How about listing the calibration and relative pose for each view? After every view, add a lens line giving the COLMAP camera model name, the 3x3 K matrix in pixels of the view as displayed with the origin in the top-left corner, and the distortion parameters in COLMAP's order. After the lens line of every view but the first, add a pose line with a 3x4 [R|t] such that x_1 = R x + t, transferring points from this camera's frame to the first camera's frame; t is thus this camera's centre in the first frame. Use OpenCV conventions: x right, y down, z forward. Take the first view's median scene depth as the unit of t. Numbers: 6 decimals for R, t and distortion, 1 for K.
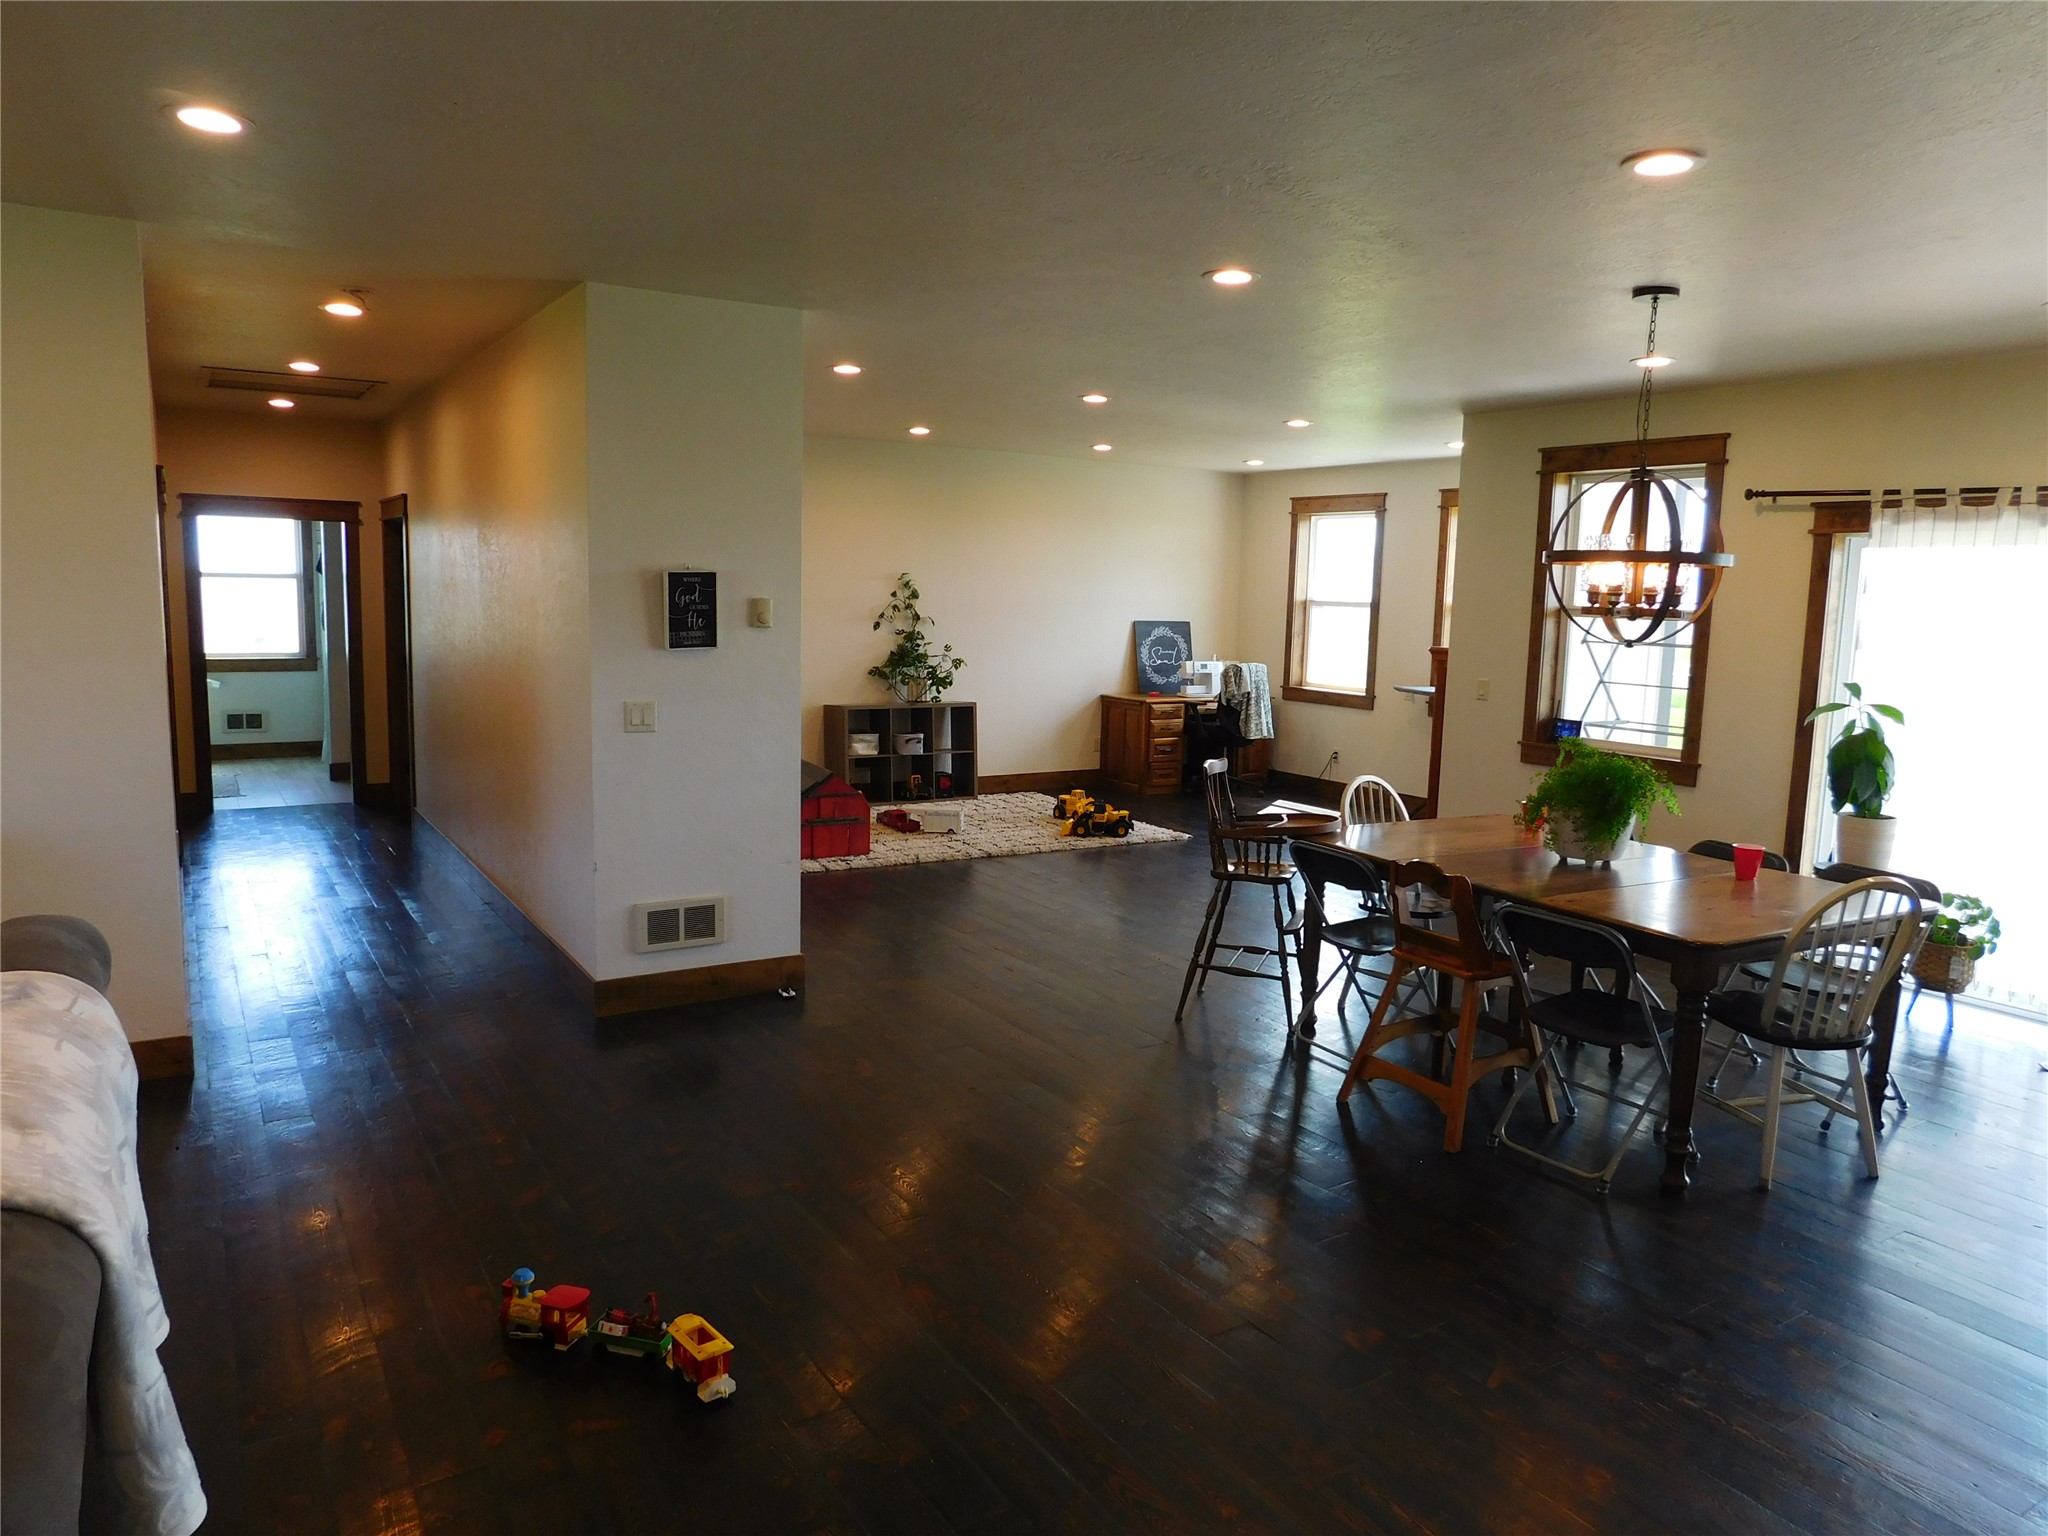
lens RADIAL K [[1361.4, 0, 1024.0], [0, 1361.4, 768.8], [0, 0, 1]] dist [-0.069773, 0.055411]
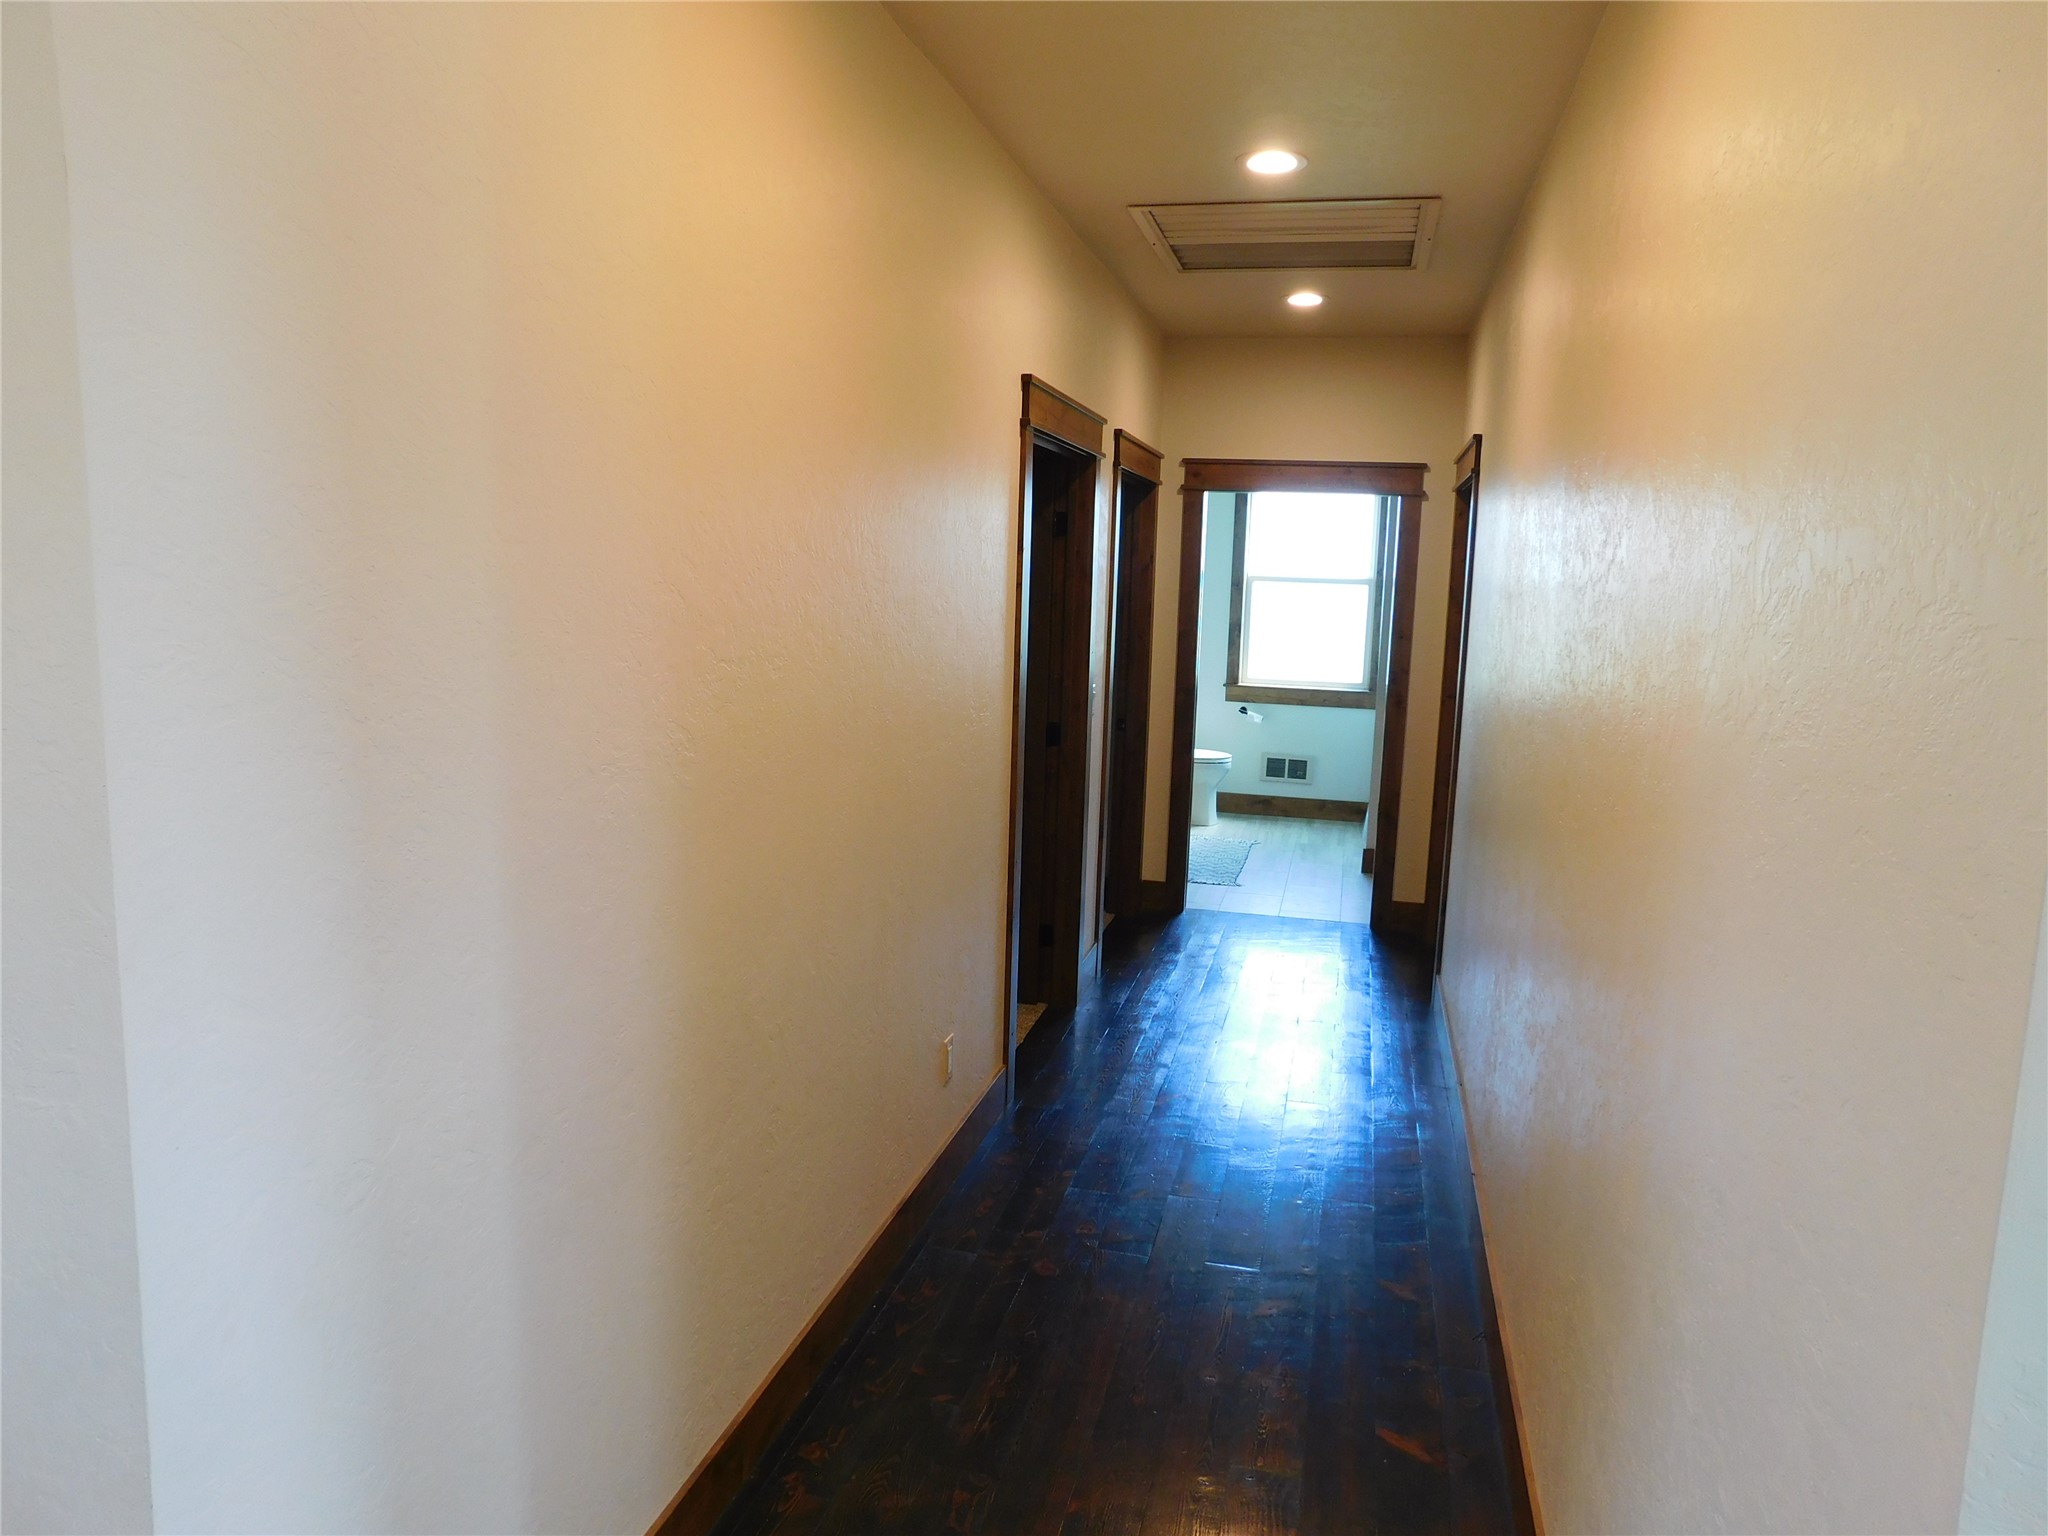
lens RADIAL K [[1361.4, 0, 1029.5], [0, 1361.4, 779.6], [0, 0, 1]] dist [-0.069773, 0.055411]
pose [[0.692897, 0.106010, -0.713201, -0.132598], [-0.108488, 0.993200, 0.042230, -0.049012], [0.712828, 0.048112, 0.699686, 0.367077]]
